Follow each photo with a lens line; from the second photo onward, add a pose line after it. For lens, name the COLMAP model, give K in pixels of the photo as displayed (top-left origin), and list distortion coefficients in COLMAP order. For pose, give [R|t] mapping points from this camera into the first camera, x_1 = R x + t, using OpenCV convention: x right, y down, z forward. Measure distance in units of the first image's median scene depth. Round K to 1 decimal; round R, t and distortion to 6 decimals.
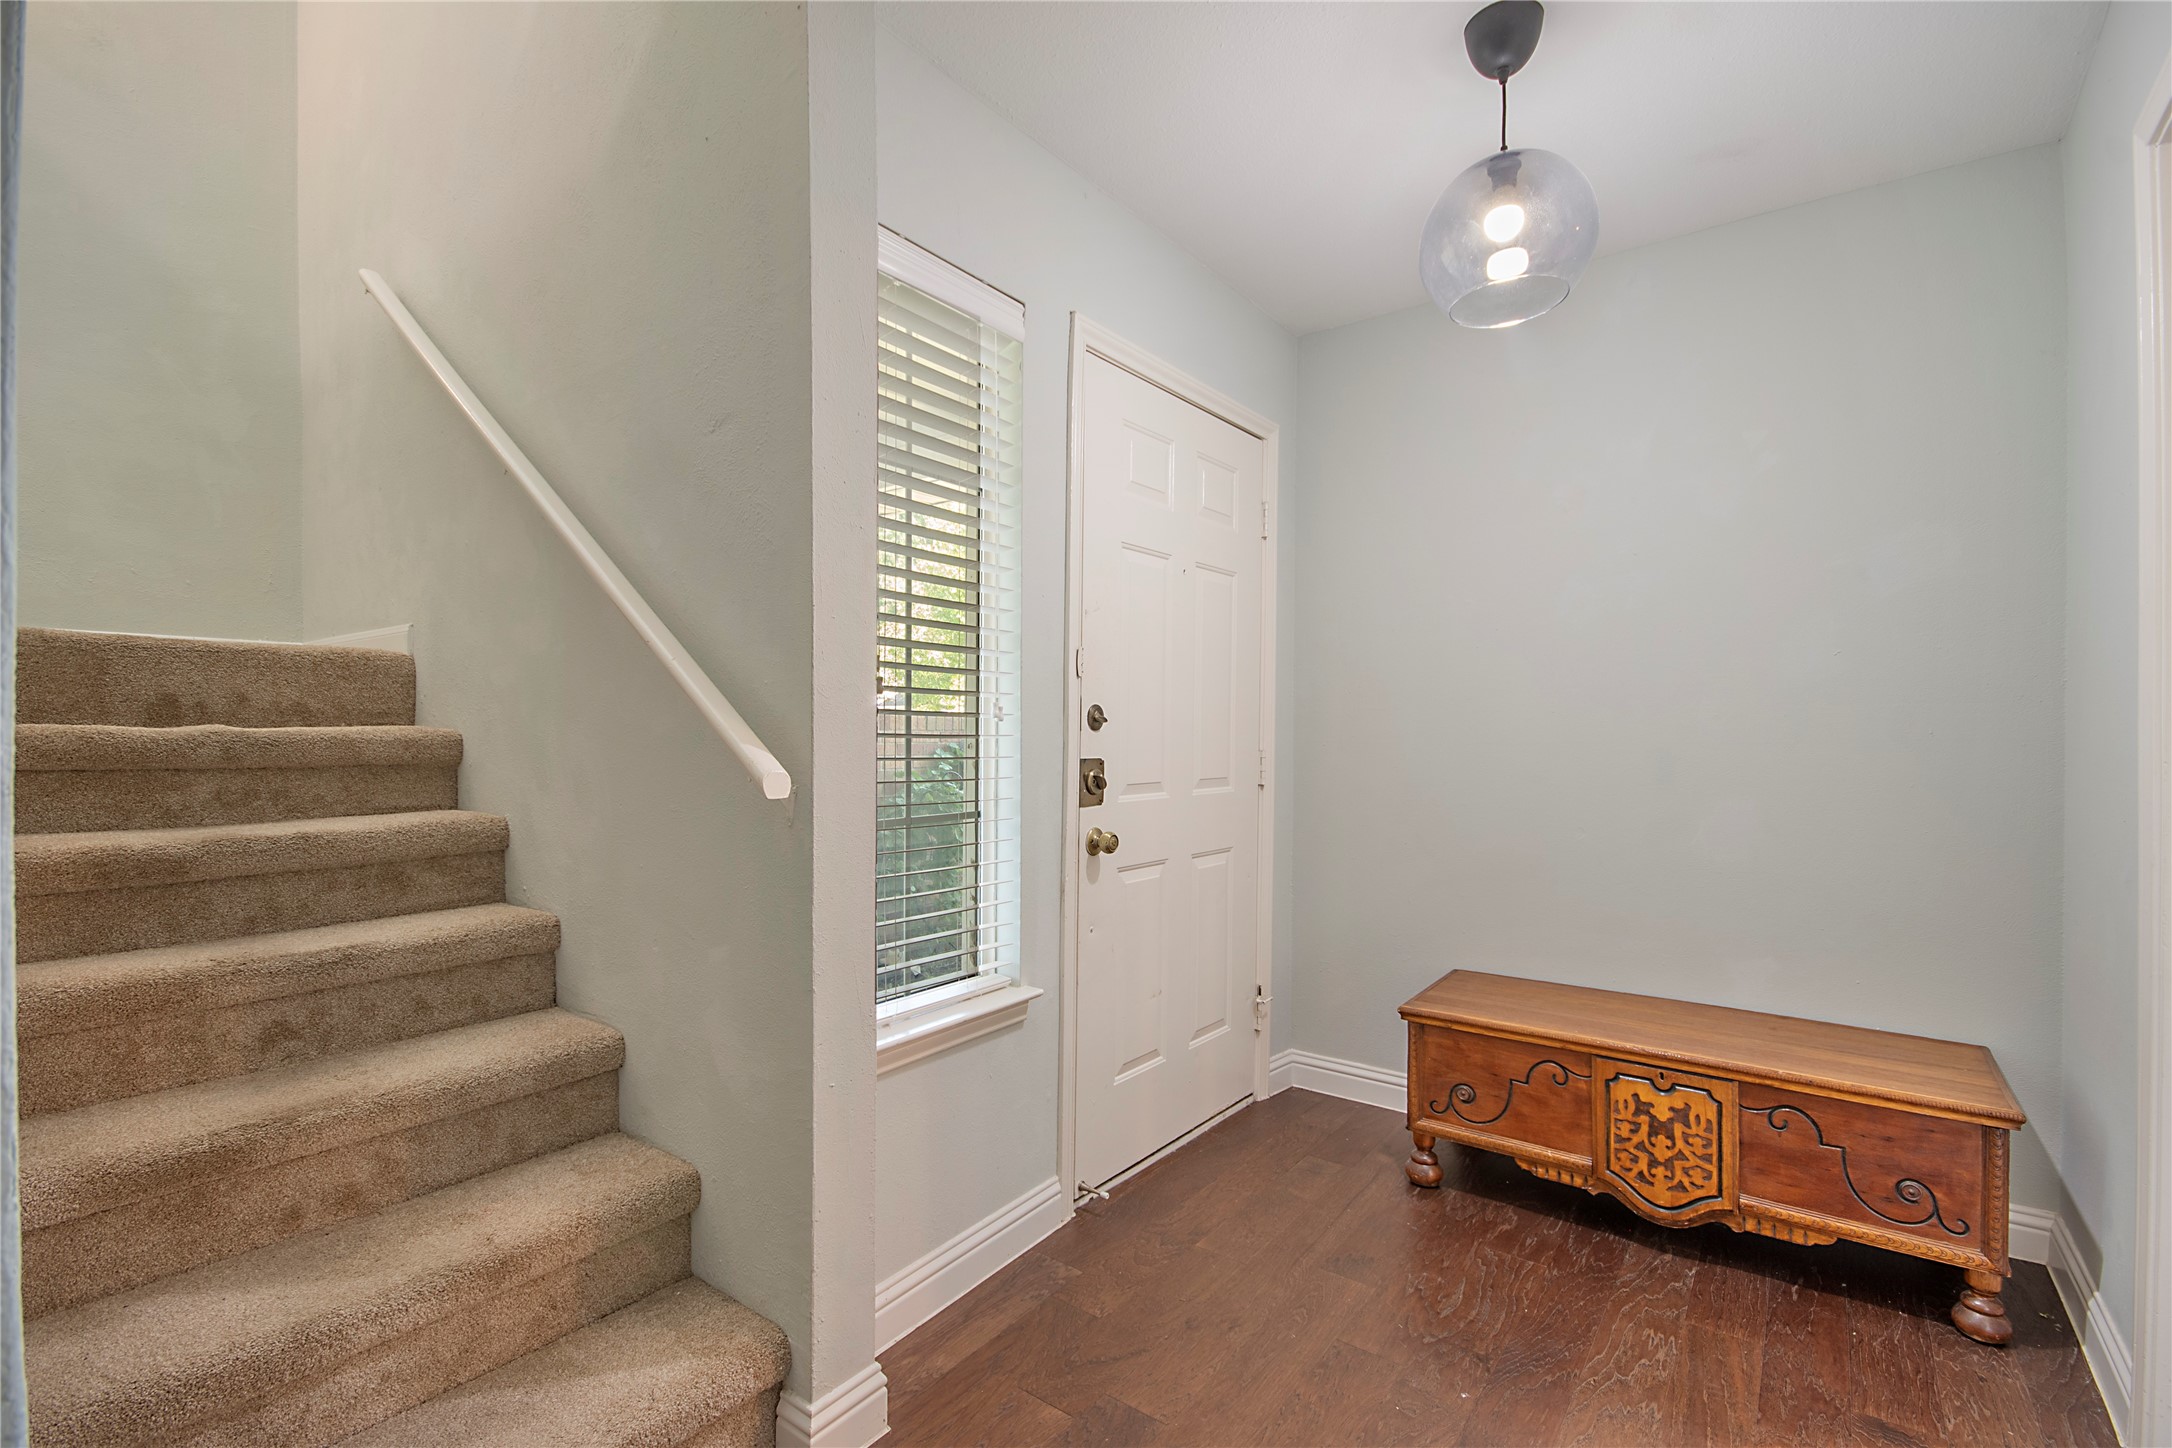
lens RADIAL K [[954.9, 0, 1080.2], [0, 954.9, 735.5], [0, 0, 1]] dist [-0.000559, -0.000103]
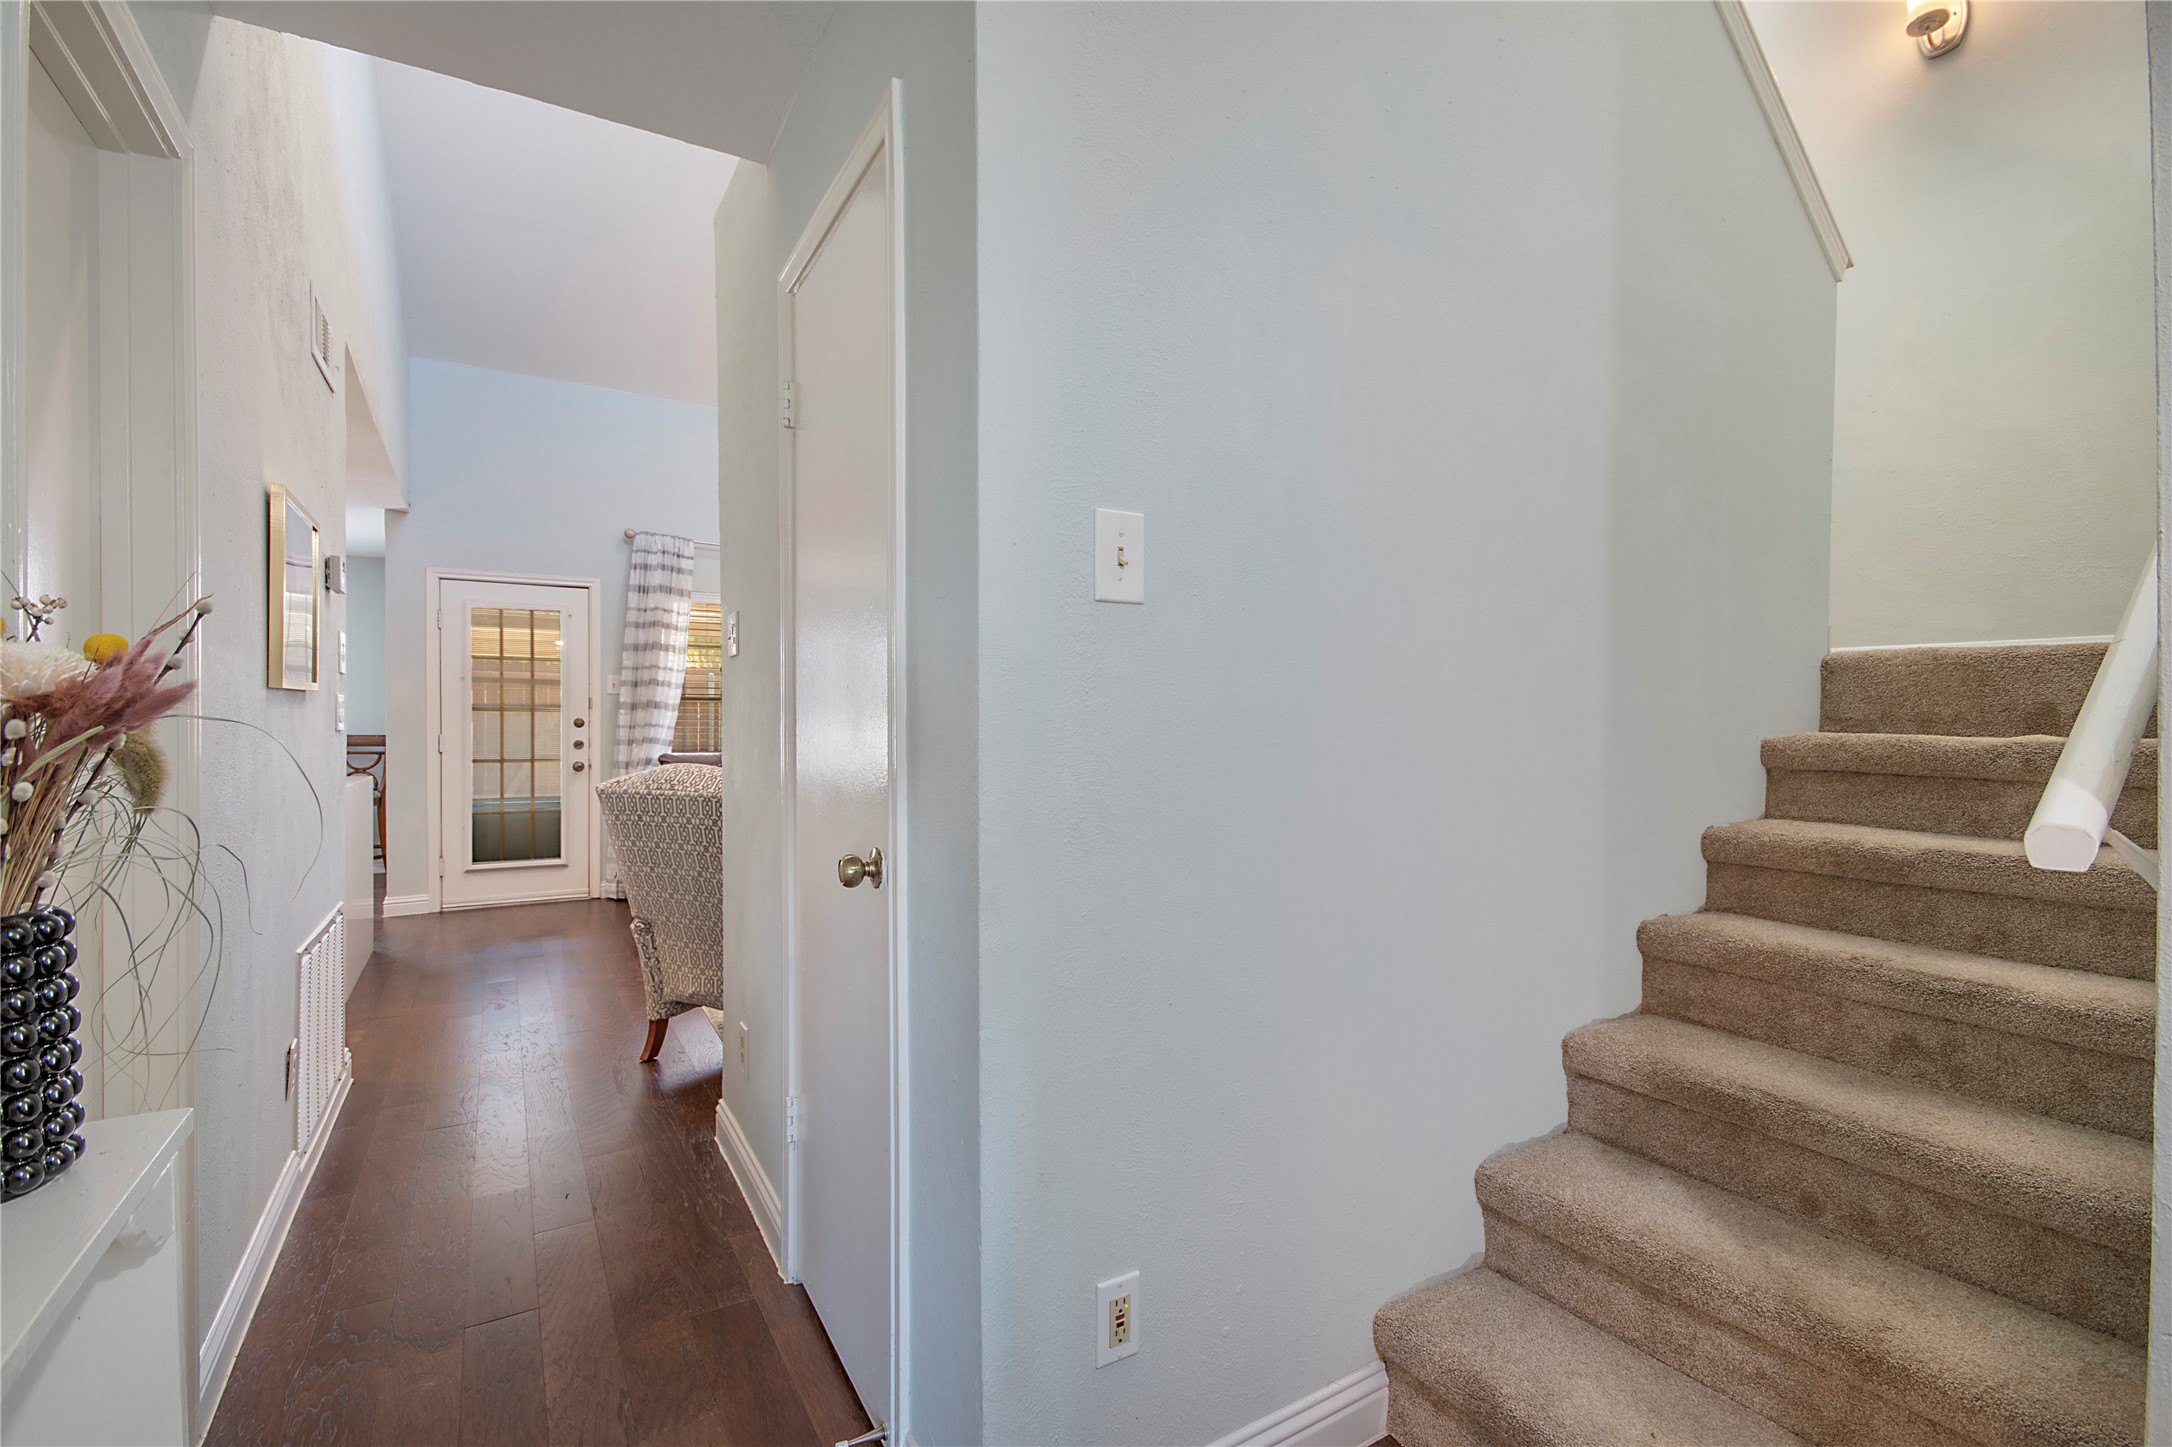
lens RADIAL K [[959.3, 0, 1064.2], [0, 959.3, 700.3], [0, 0, 1]] dist [0.025291, -0.012047]
pose [[-0.355484, -0.017822, -0.934512, 0.381034], [-0.008539, 0.999838, -0.015820, -0.024677], [0.934643, 0.002356, -0.355579, 0.469925]]
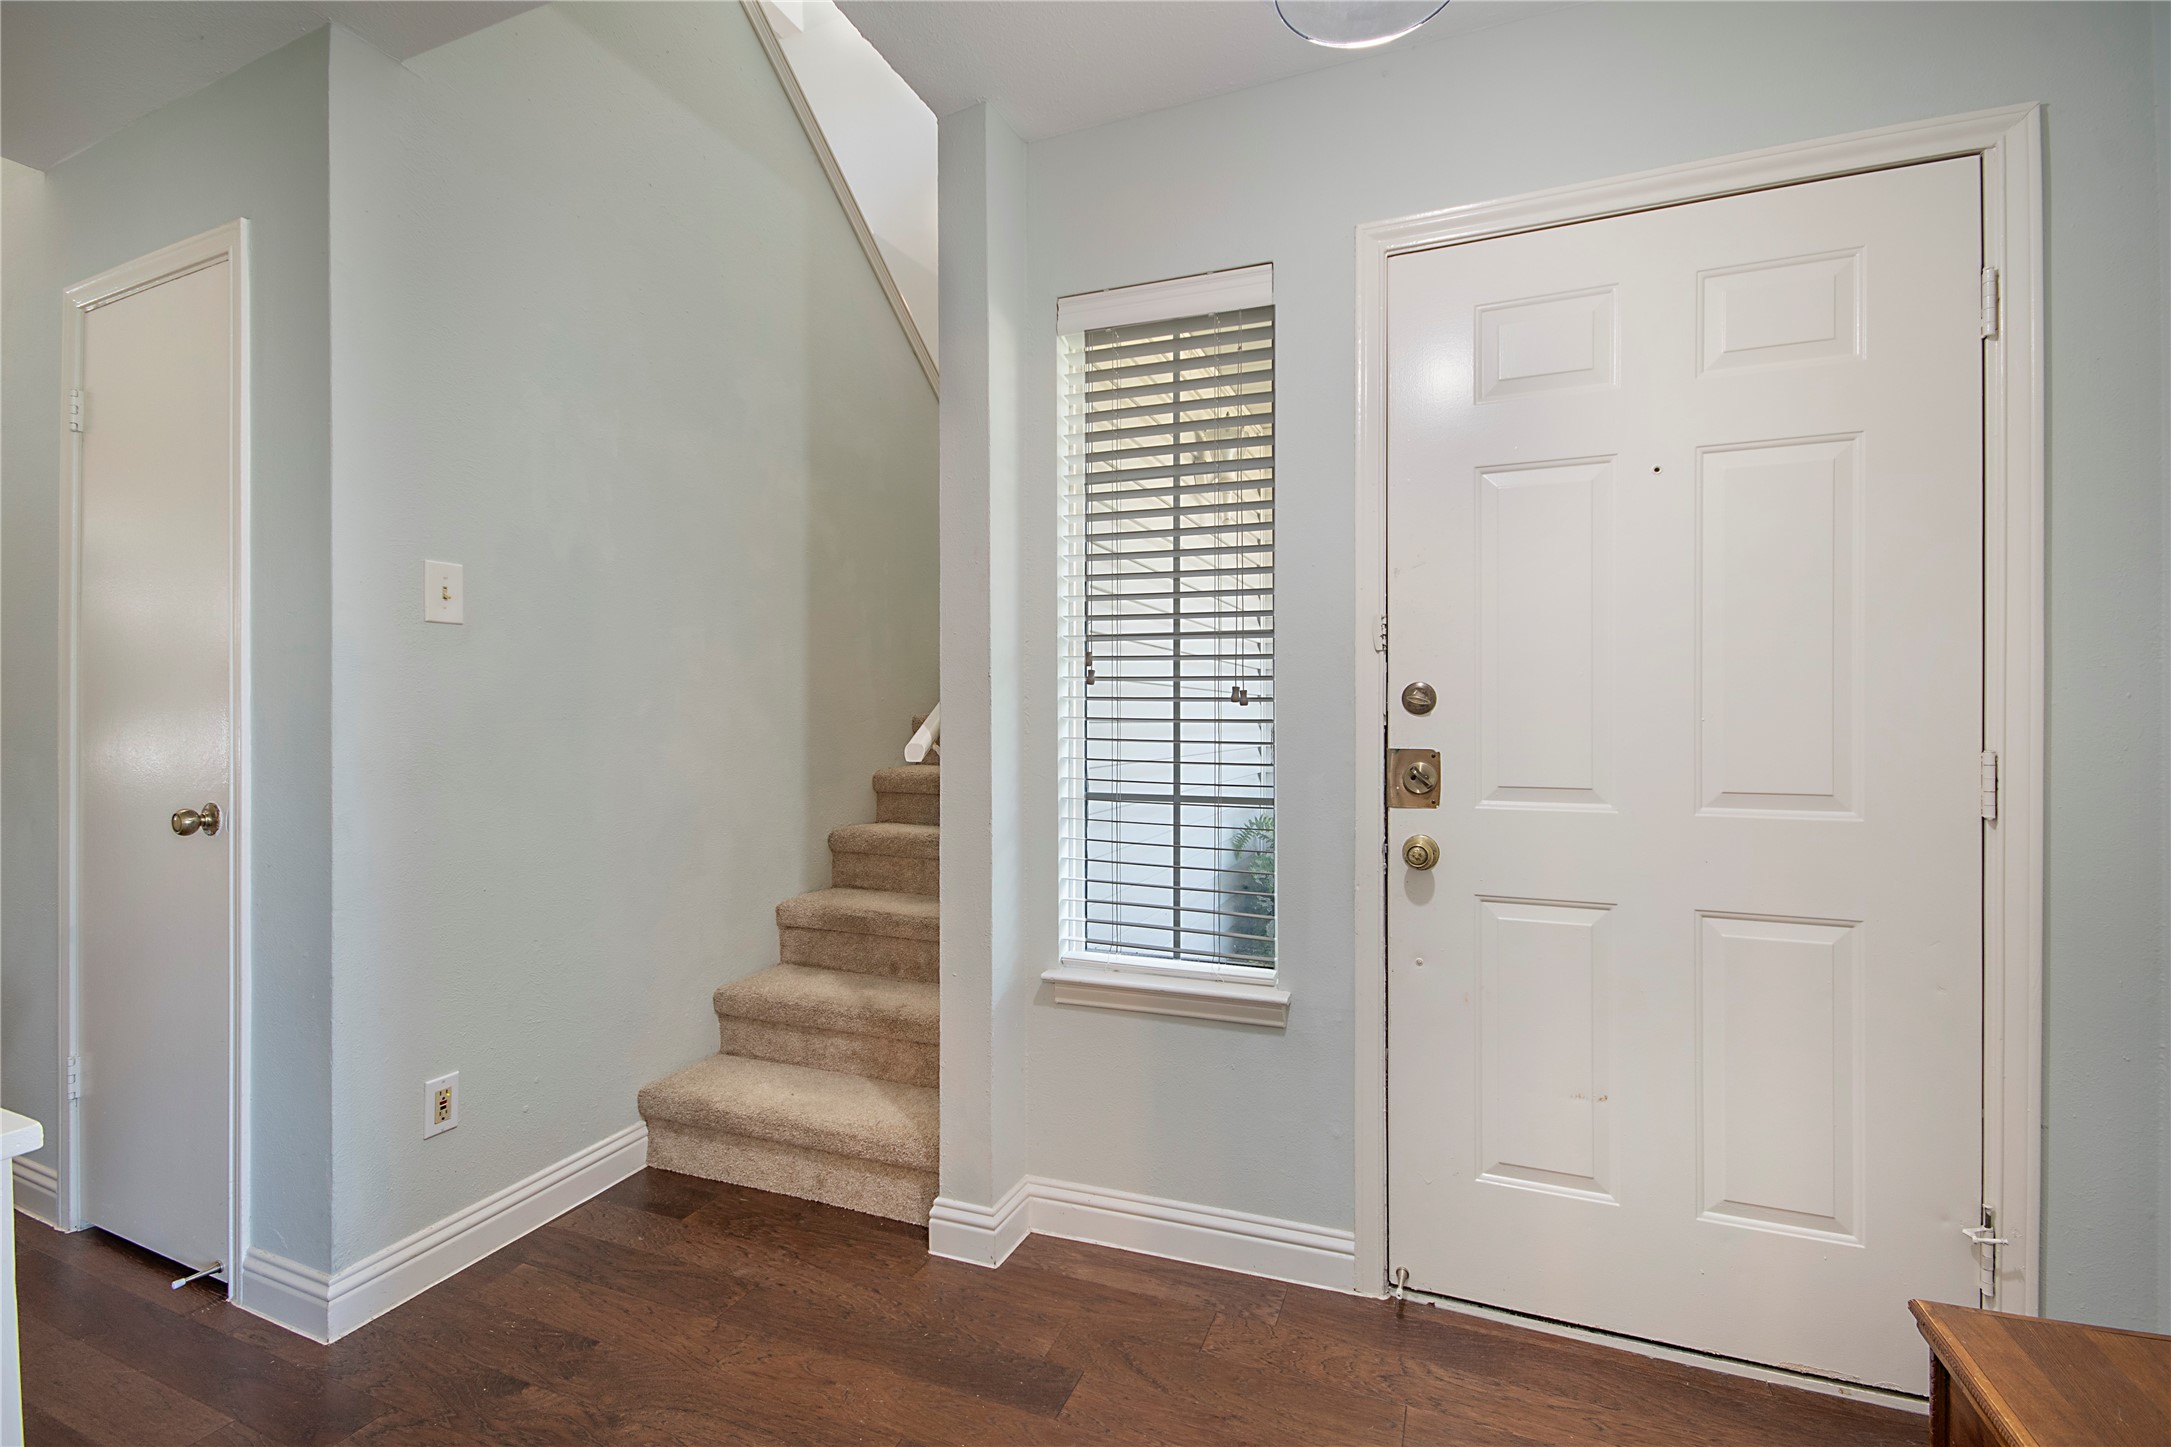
lens RADIAL K [[958.9, 0, 1063.7], [0, 958.9, 700.3], [0, 0, 1]] dist [0.025291, -0.012047]
pose [[0.278082, -0.012396, -0.960477, 0.894210], [0.001446, 0.999921, -0.012487, -0.009599], [0.960556, 0.002083, 0.278078, 0.609526]]
